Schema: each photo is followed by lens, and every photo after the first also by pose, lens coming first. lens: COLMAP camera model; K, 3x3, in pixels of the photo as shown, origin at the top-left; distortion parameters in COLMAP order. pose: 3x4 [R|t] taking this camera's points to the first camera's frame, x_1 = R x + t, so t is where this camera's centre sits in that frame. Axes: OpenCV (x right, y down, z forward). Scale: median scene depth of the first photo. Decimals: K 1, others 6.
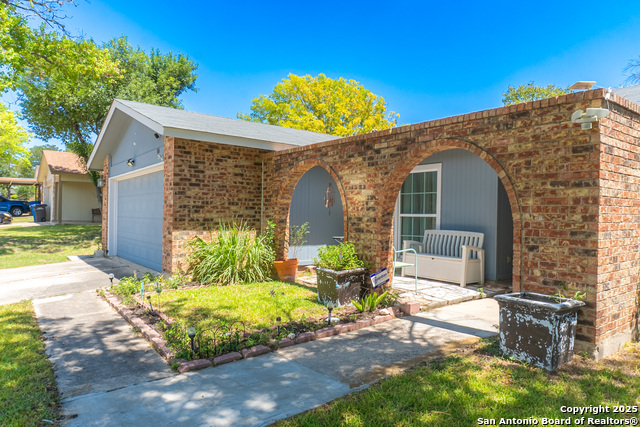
lens RADIAL K [[428.0, 0, 320.0], [0, 428.0, 213.5], [0, 0, 1]] dist [-0.020243, 0.002225]
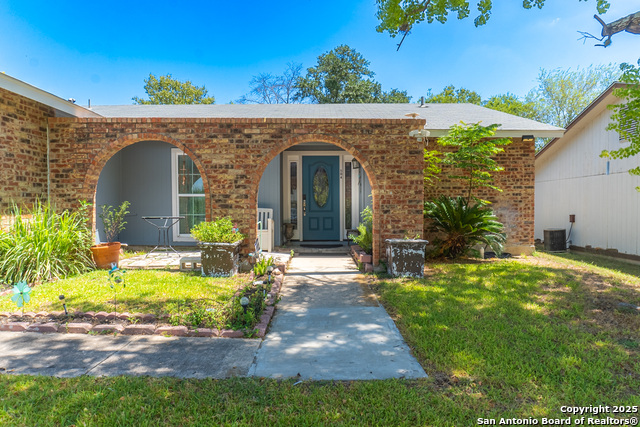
lens RADIAL K [[428.0, 0, 320.0], [0, 428.0, 213.5], [0, 0, 1]] dist [-0.020243, 0.002225]
pose [[0.604636, -0.031316, 0.795886, -0.712175], [0.006643, 0.999390, 0.034277, 0.024643], [-0.796474, -0.015438, 0.604475, 0.175987]]
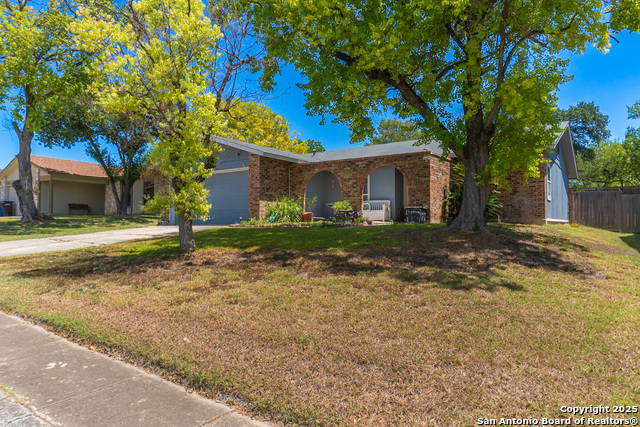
lens RADIAL K [[428.0, 0, 320.0], [0, 428.0, 213.5], [0, 0, 1]] dist [-0.020243, 0.002225]
pose [[0.954457, -0.007641, 0.298251, -0.940843], [0.013710, 0.999739, -0.018262, 0.210497], [-0.298033, 0.021519, 0.954313, -1.551722]]
